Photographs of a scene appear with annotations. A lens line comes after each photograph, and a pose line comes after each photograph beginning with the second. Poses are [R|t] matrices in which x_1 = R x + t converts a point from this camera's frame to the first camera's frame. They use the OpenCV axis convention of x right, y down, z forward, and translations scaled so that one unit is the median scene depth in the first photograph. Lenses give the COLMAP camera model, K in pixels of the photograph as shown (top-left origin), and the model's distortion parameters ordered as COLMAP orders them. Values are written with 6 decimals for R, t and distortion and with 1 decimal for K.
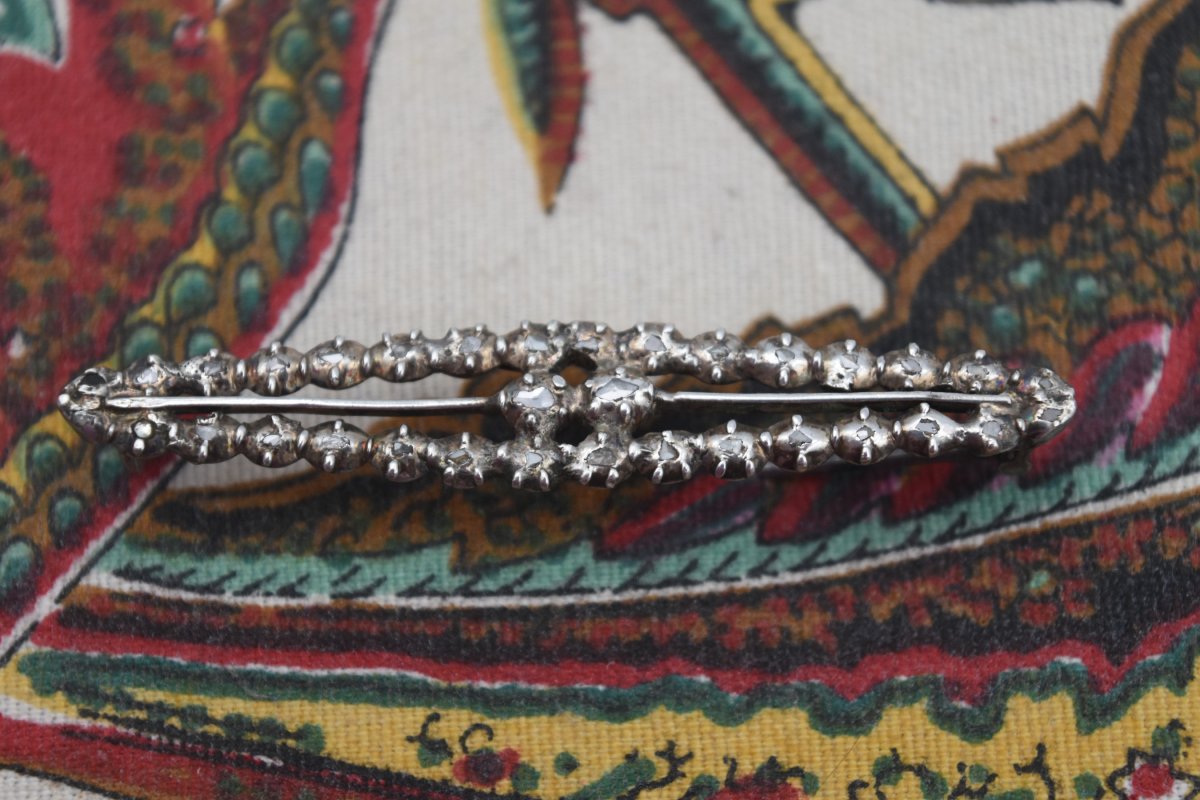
lens RADIAL K [[2610.1, 0, 602.2], [0, 2610.1, 399.5], [0, 0, 1]] dist [0.062376, 0.000000]
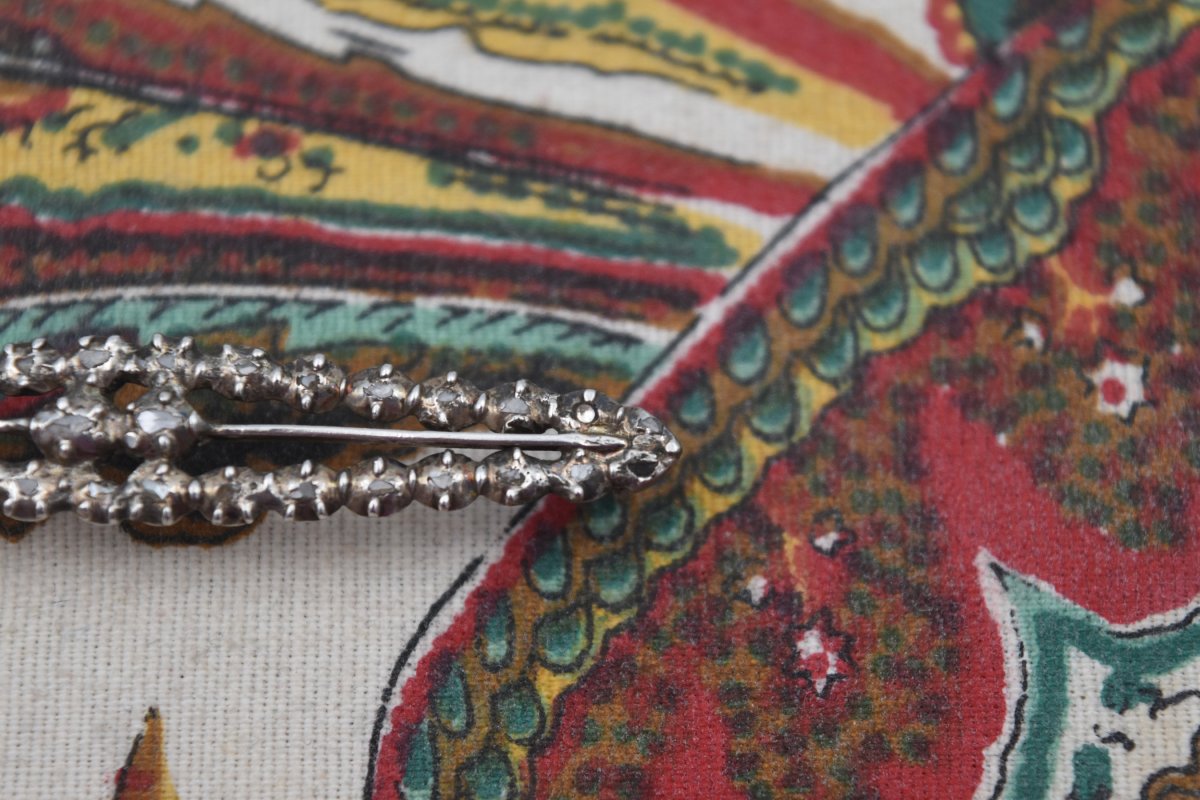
lens RADIAL K [[2610.1, 0, 603.5], [0, 2610.1, 399.3], [0, 0, 1]] dist [0.062376, 0.000000]
pose [[-0.998123, -0.014875, 0.059413, -0.232296], [0.047178, -0.805329, 0.590947, -0.522406], [0.039057, 0.592641, 0.804519, 0.246217]]
